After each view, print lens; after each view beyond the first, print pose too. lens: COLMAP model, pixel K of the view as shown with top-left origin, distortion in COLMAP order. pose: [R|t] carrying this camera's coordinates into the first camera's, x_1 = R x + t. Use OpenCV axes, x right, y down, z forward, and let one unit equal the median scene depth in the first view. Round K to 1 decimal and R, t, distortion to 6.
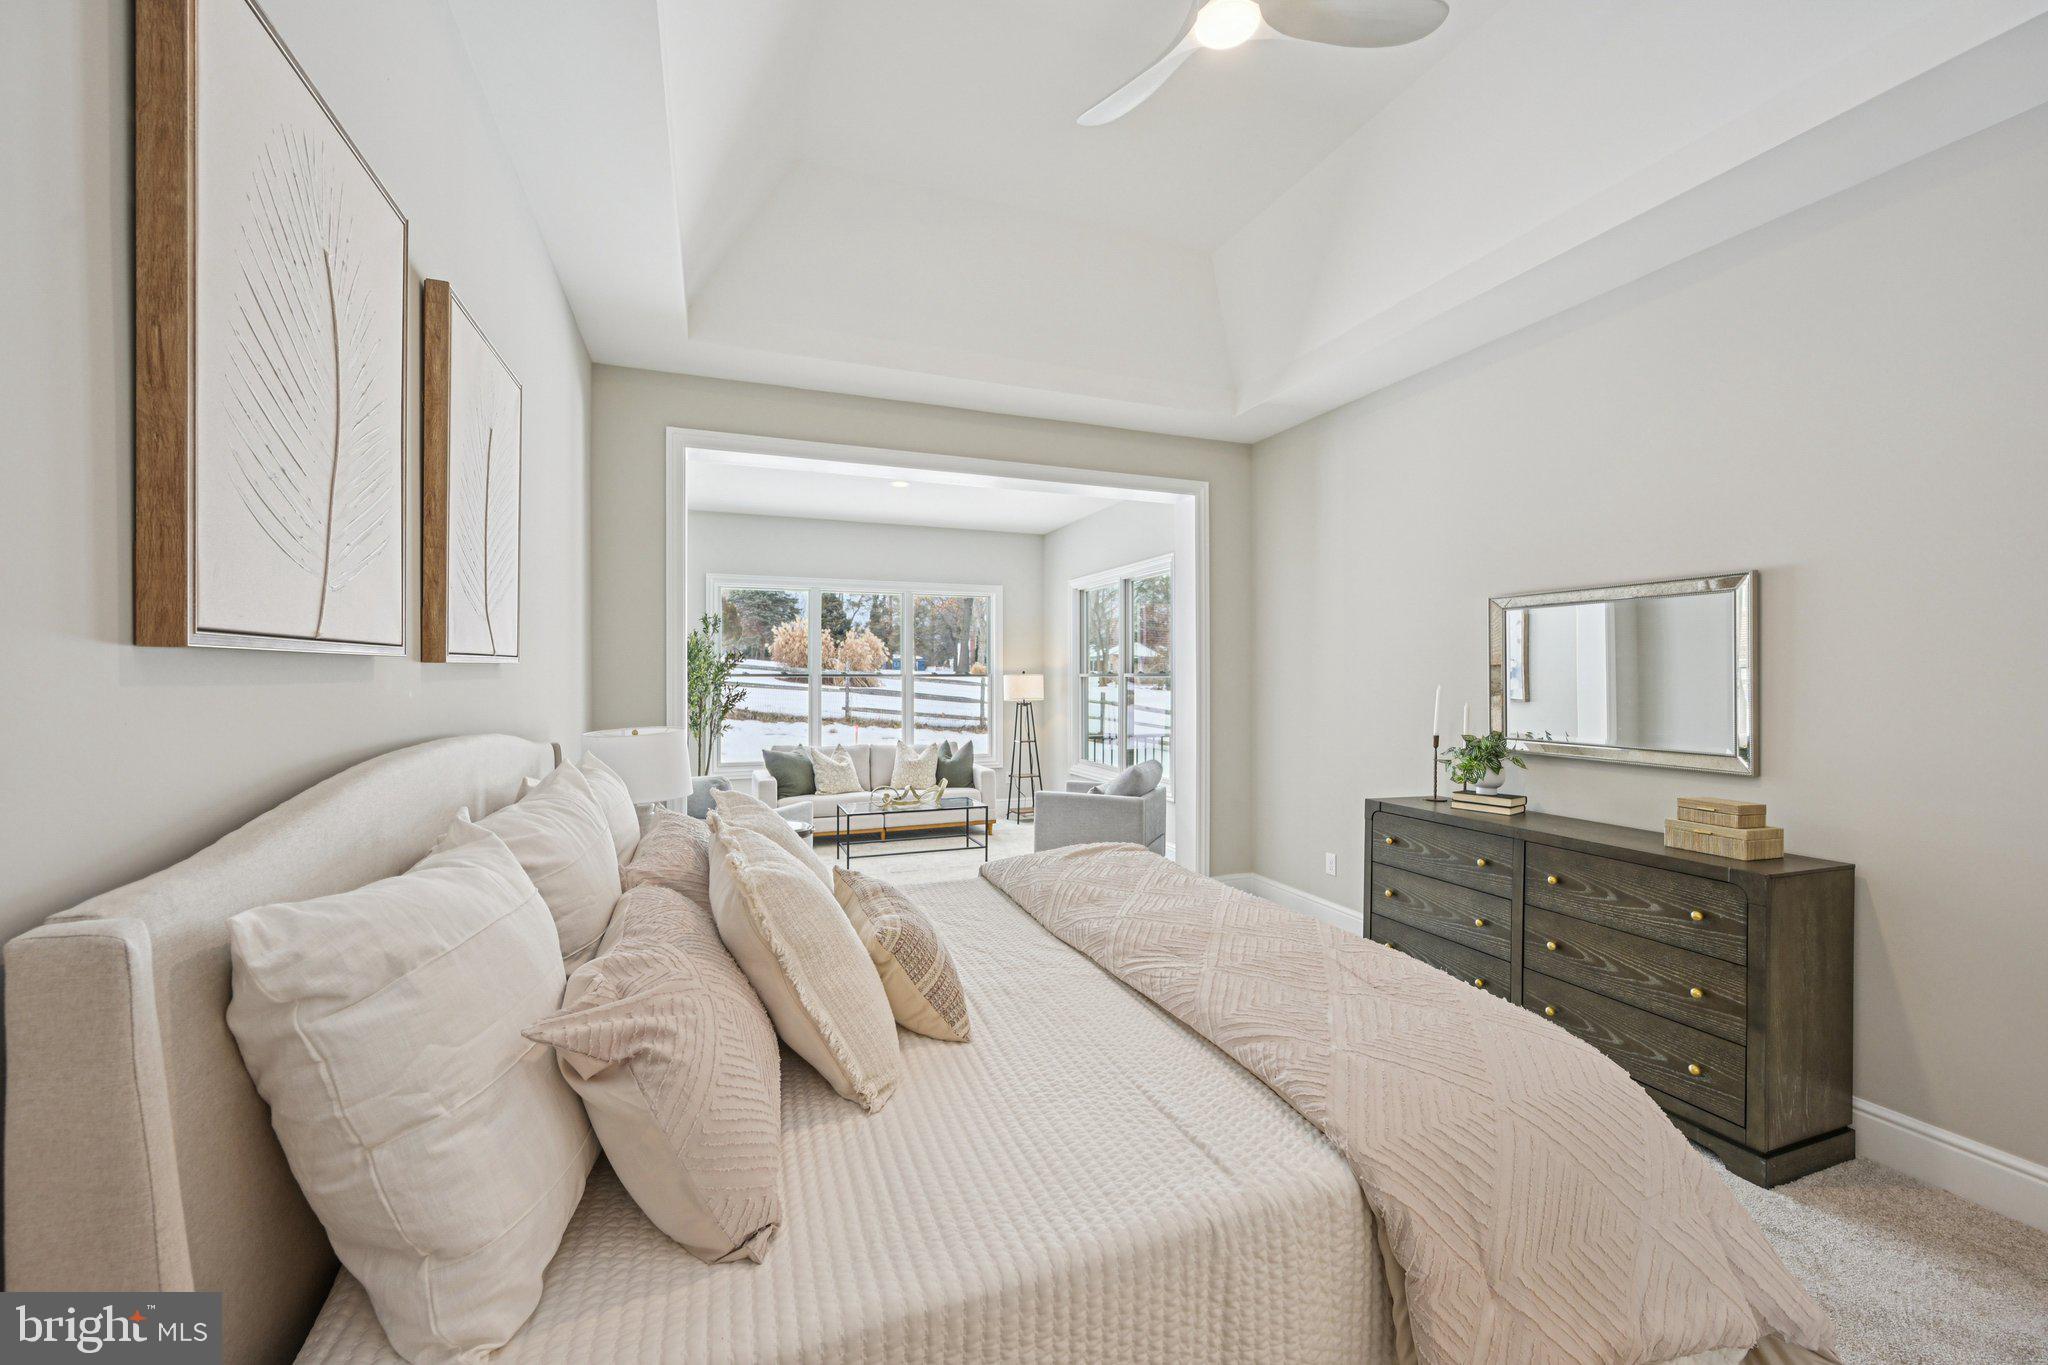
lens RADIAL K [[810.2, 0, 1025.8], [0, 810.2, 685.7], [0, 0, 1]] dist [-0.001404, 0.000149]
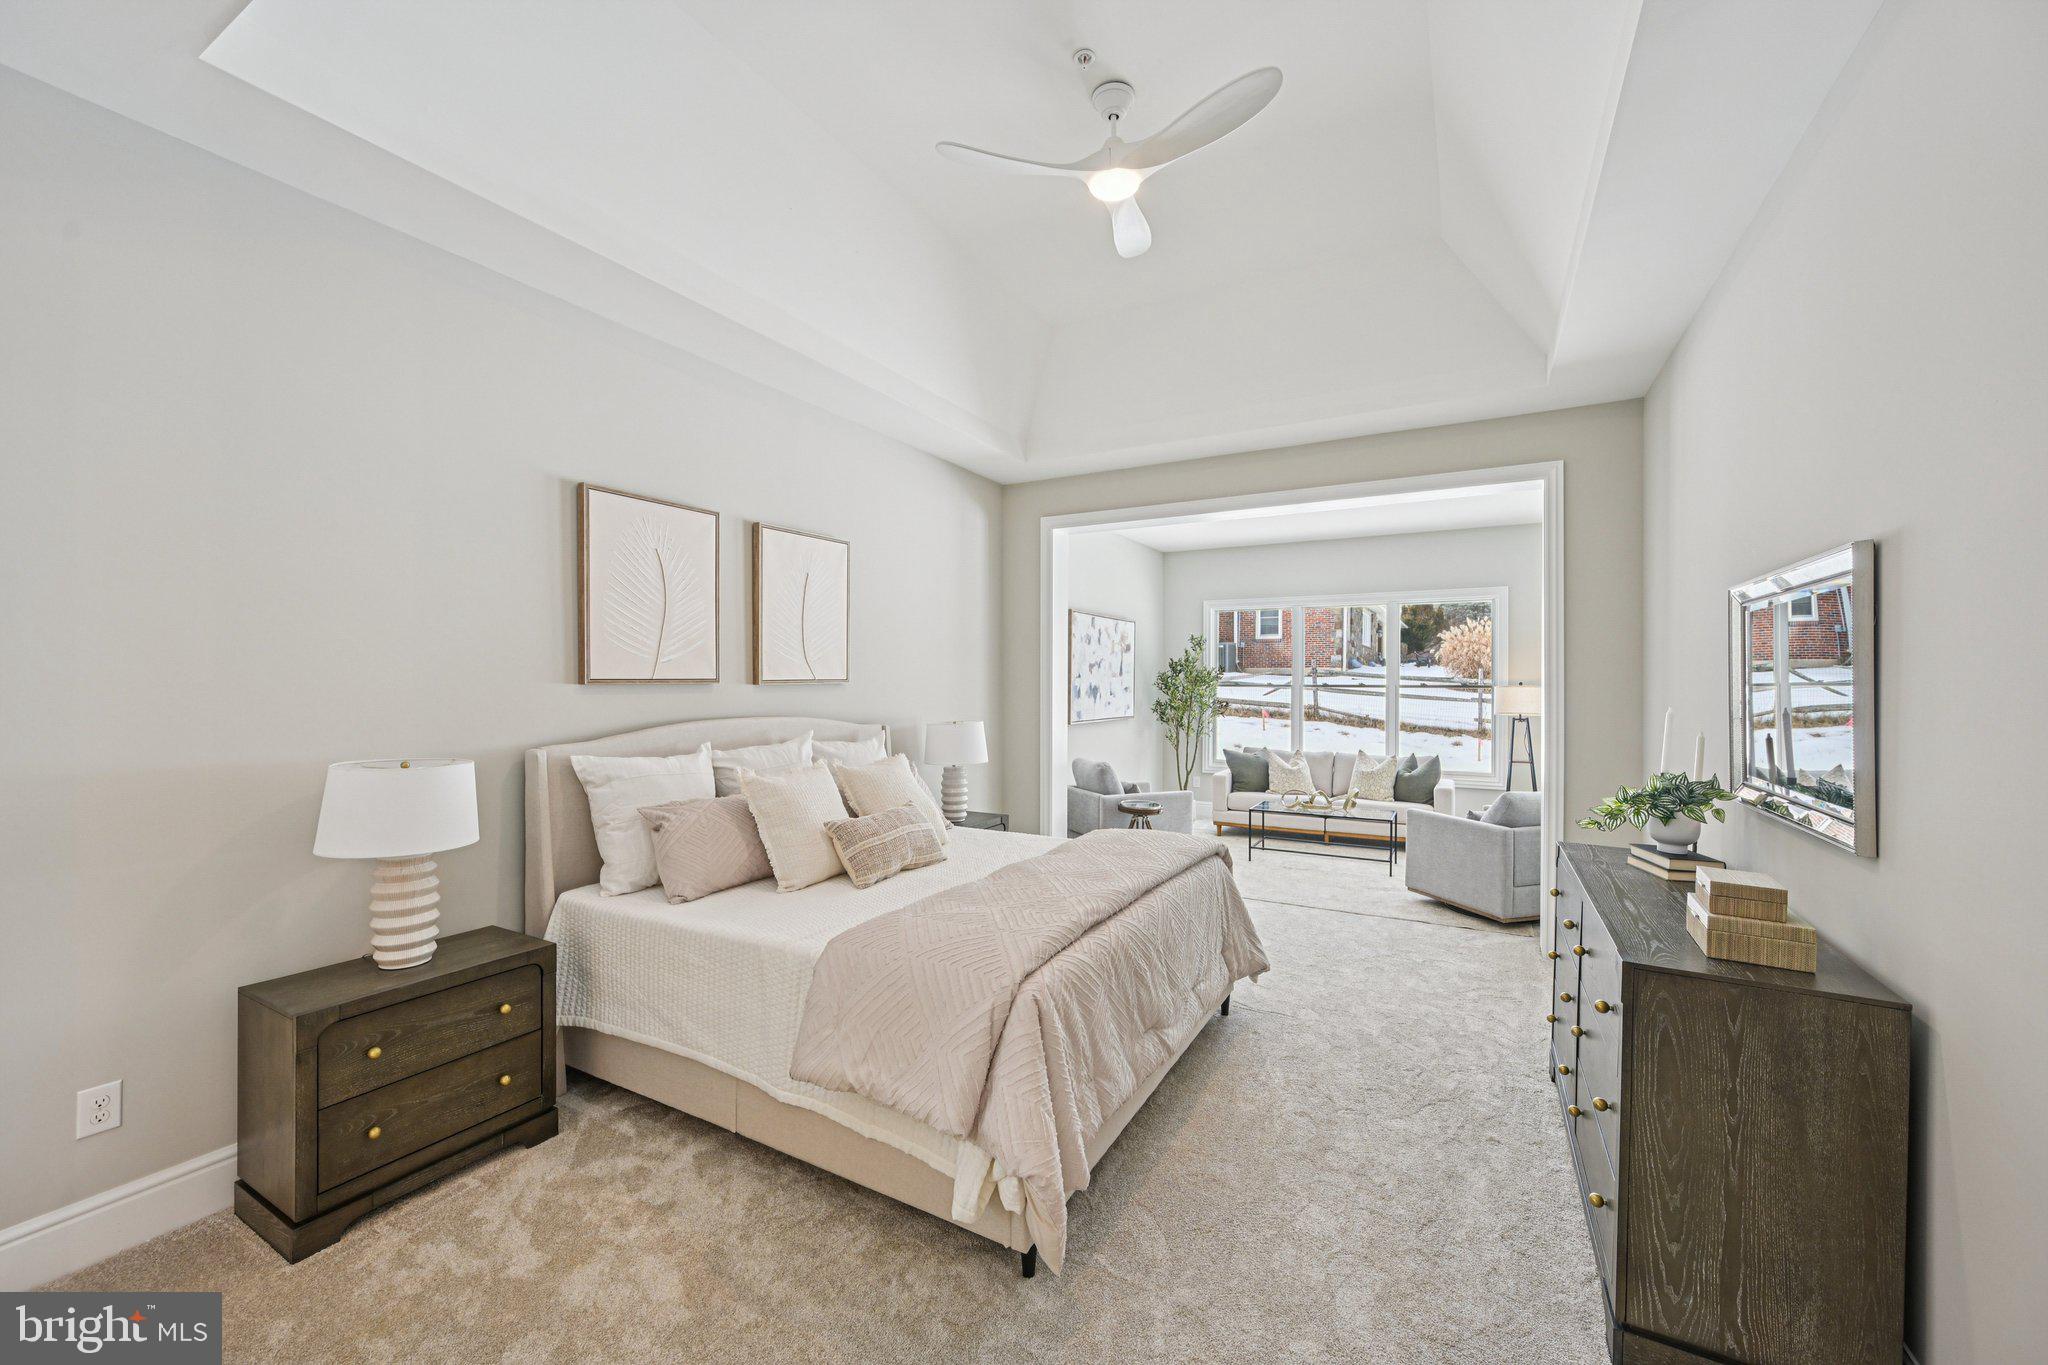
lens RADIAL K [[810.2, 0, 1019.4], [0, 810.2, 688.7], [0, 0, 1]] dist [-0.001404, 0.000149]
pose [[0.632824, 0.006982, -0.774264, 0.386021], [-0.010503, 0.999945, 0.000433, -0.006292], [0.774225, 0.007858, 0.632862, 0.024993]]
